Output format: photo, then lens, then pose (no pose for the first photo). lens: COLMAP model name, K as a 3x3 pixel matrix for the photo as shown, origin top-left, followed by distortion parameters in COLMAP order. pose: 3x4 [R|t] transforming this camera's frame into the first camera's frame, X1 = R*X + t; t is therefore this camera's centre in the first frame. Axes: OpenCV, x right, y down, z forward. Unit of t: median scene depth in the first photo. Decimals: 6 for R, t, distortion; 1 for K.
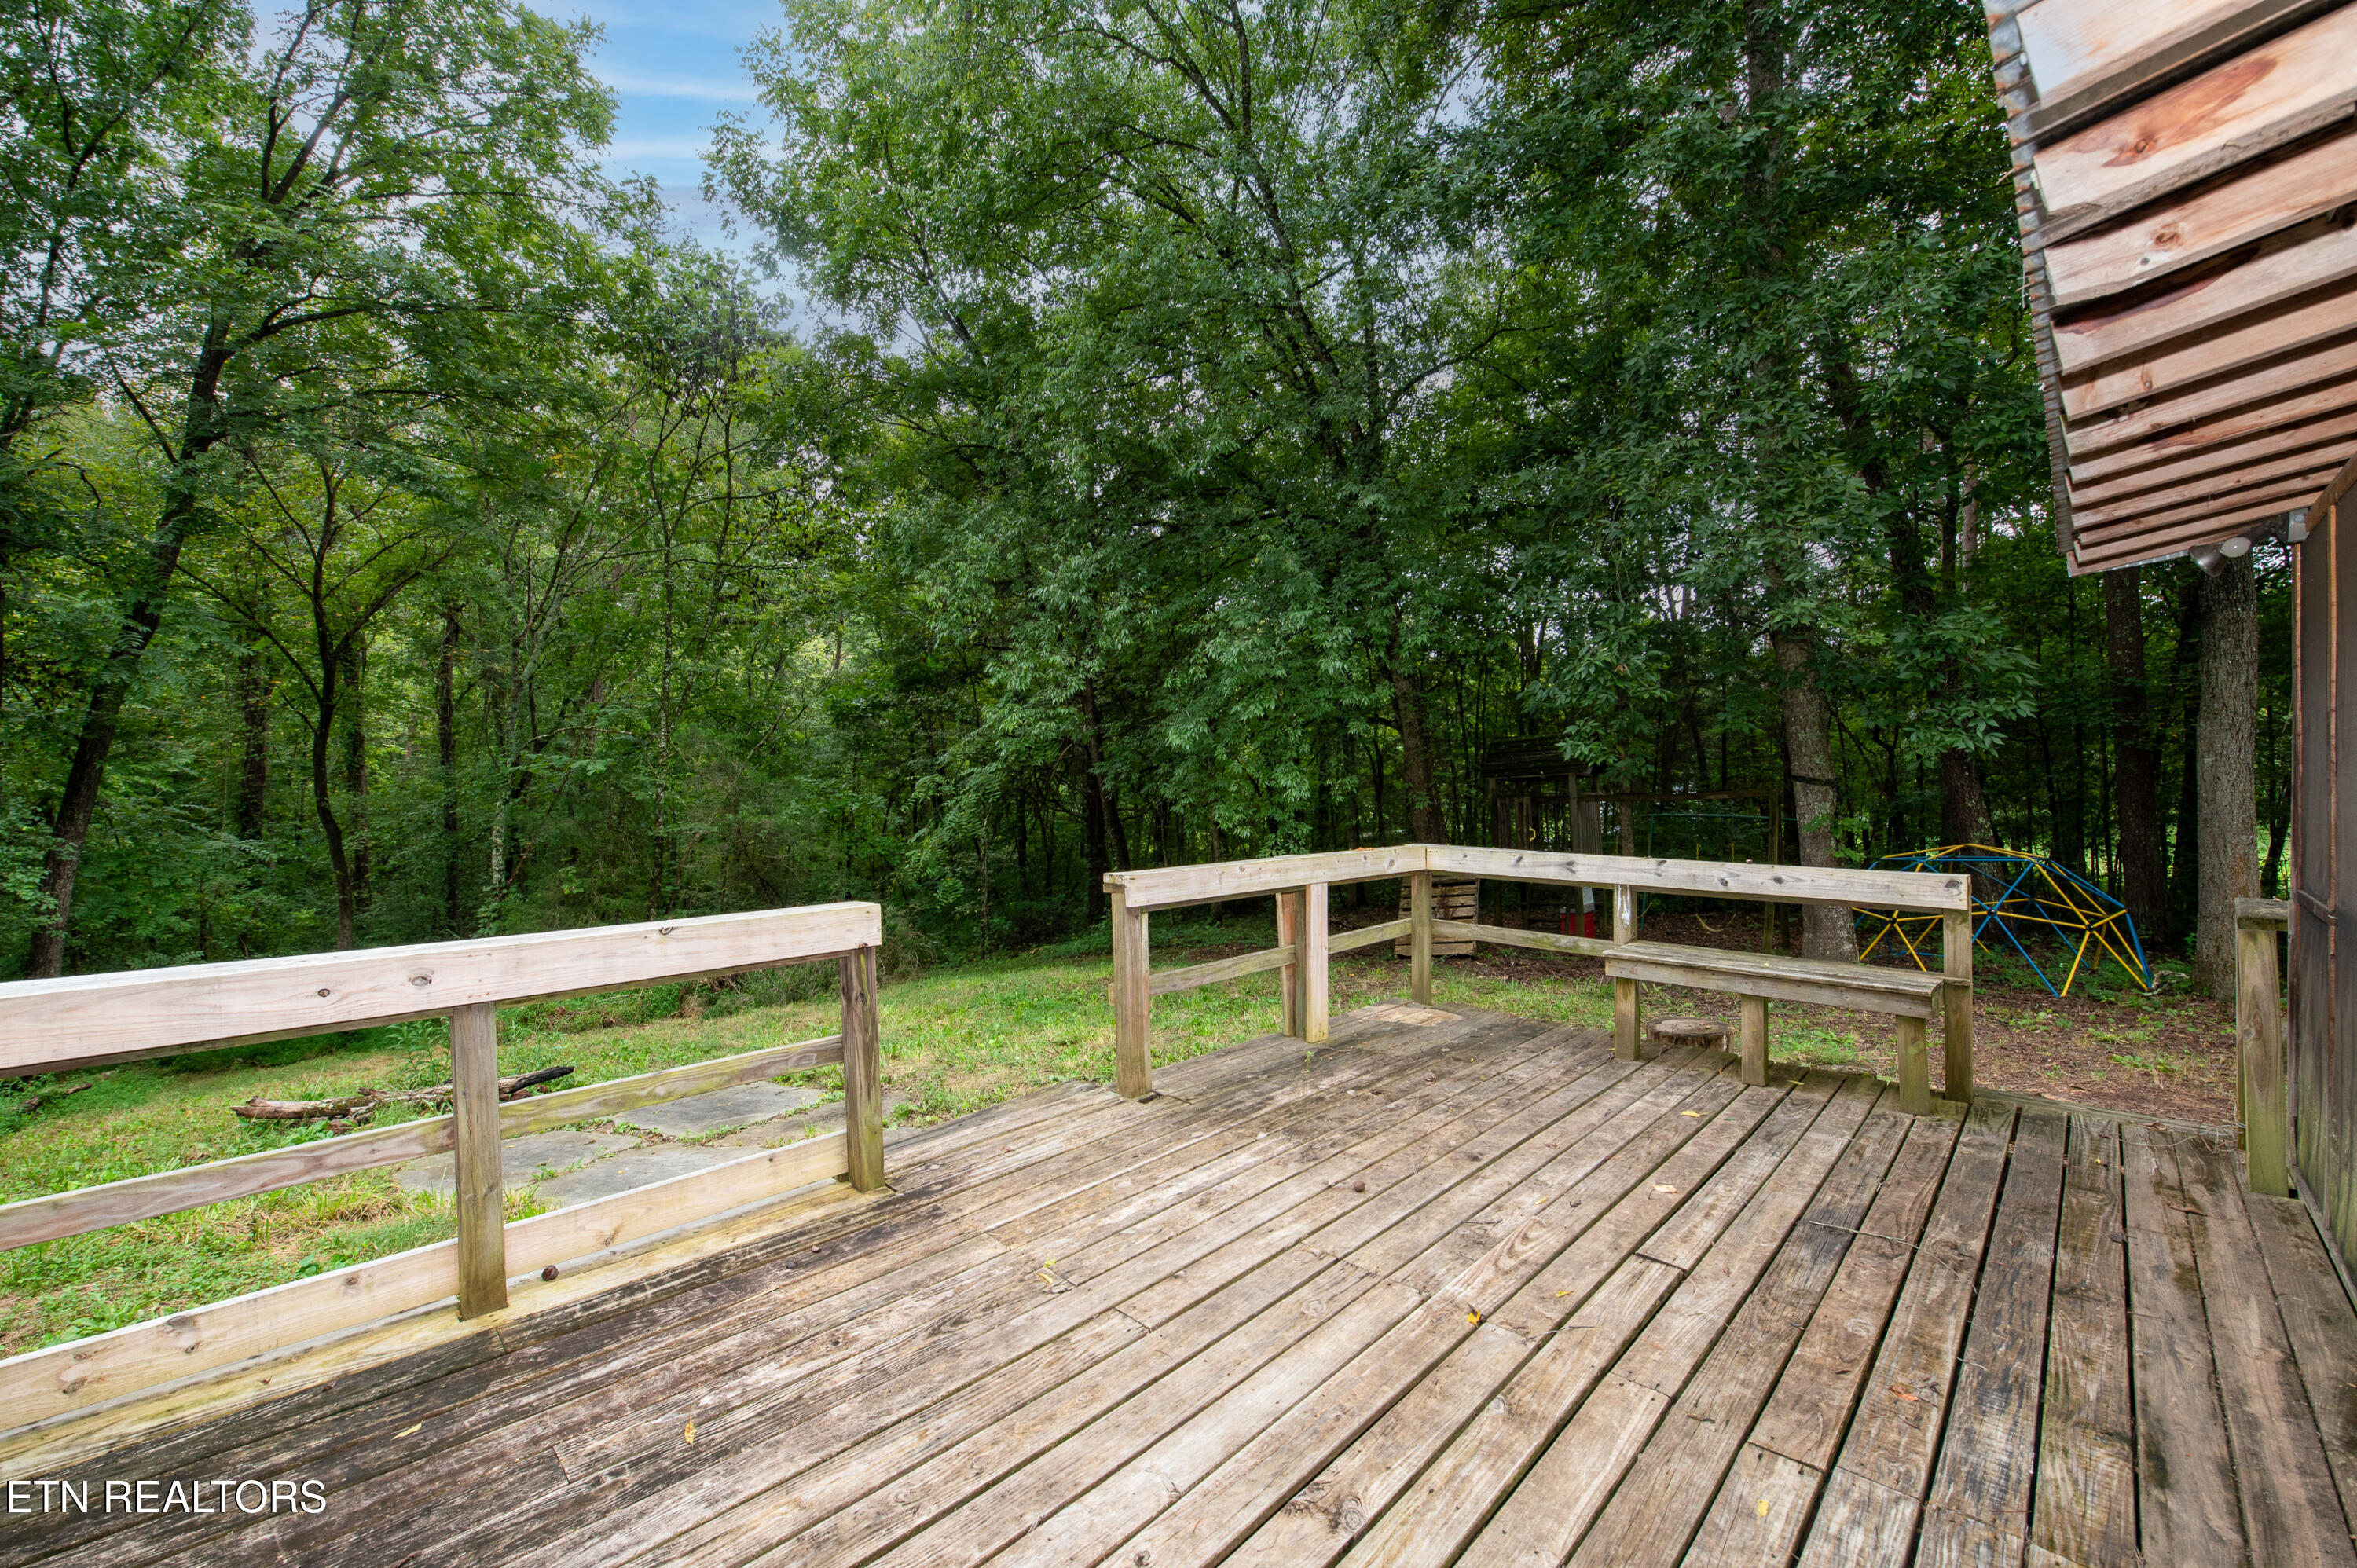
lens RADIAL K [[901.8, 0, 1328.5], [0, 901.8, 778.5], [0, 0, 1]] dist [-0.000555, -0.005411]
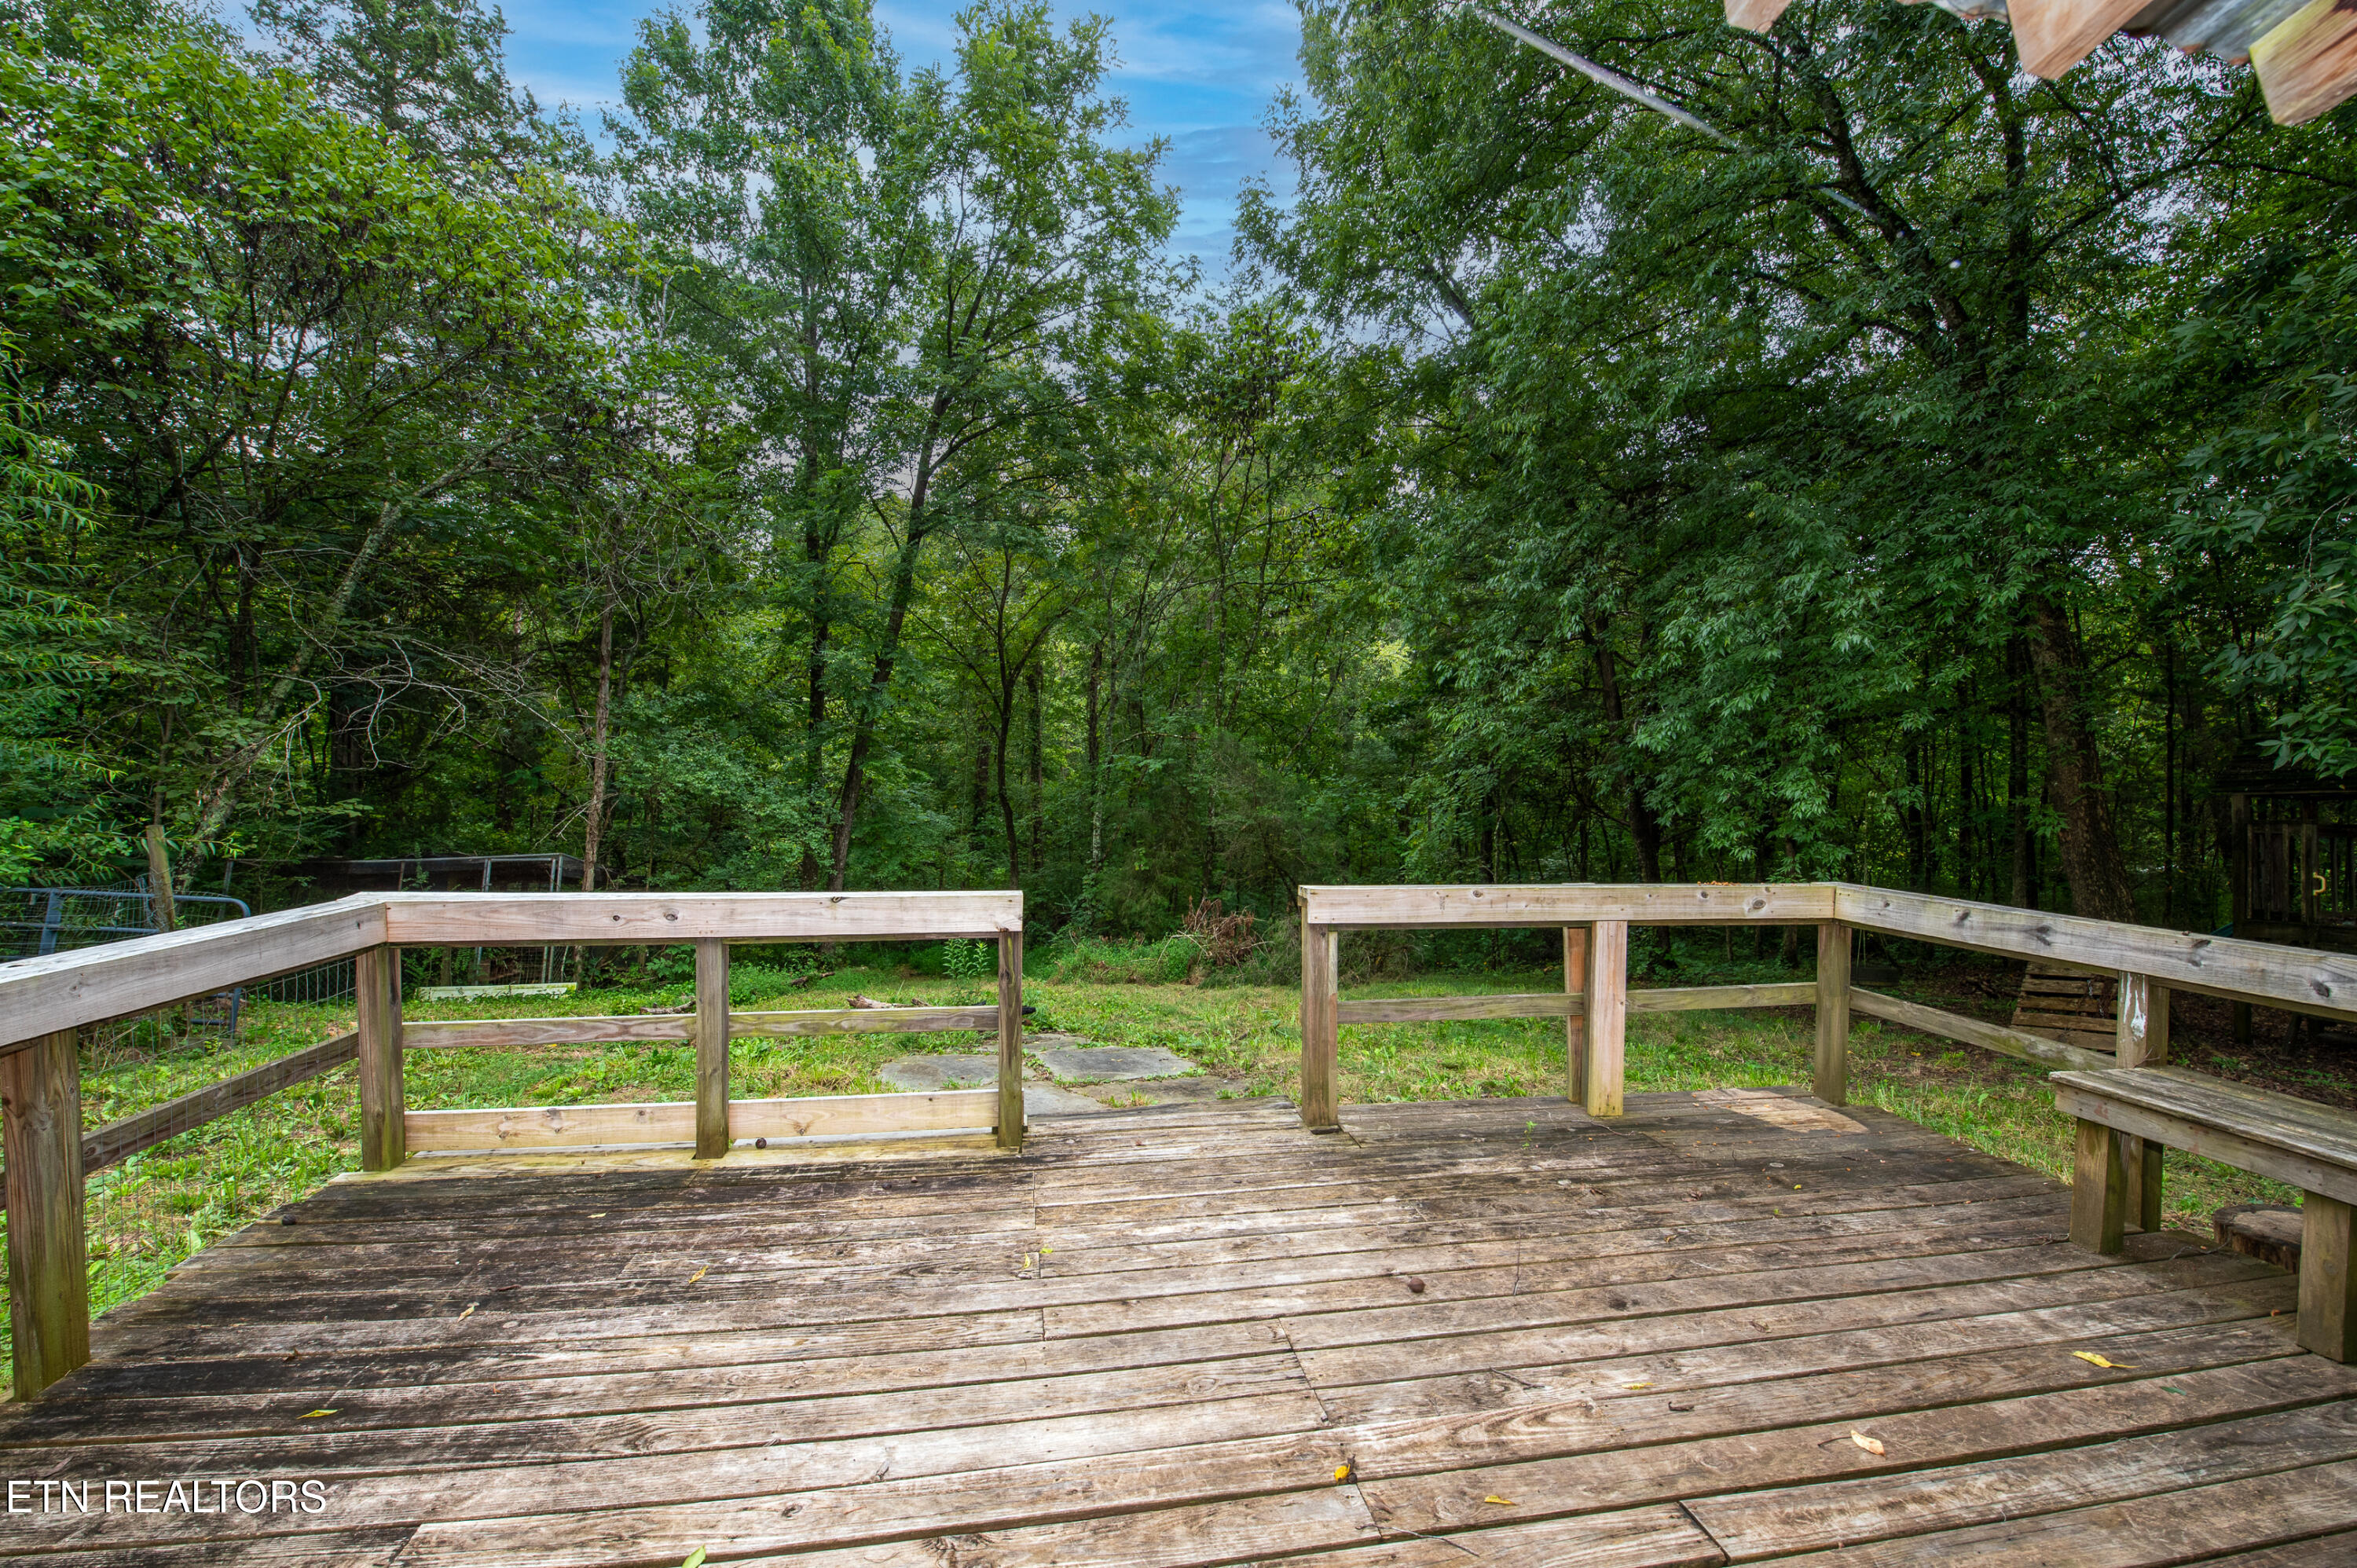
lens RADIAL K [[978.8, 0, 1230.1], [0, 978.8, 792.2], [0, 0, 1]] dist [-0.014450, -0.000716]
pose [[0.799505, 0.023582, -0.600197, 0.334596], [-0.017195, 0.999718, 0.016375, -0.009264], [0.600414, -0.002772, 0.799685, 0.145202]]
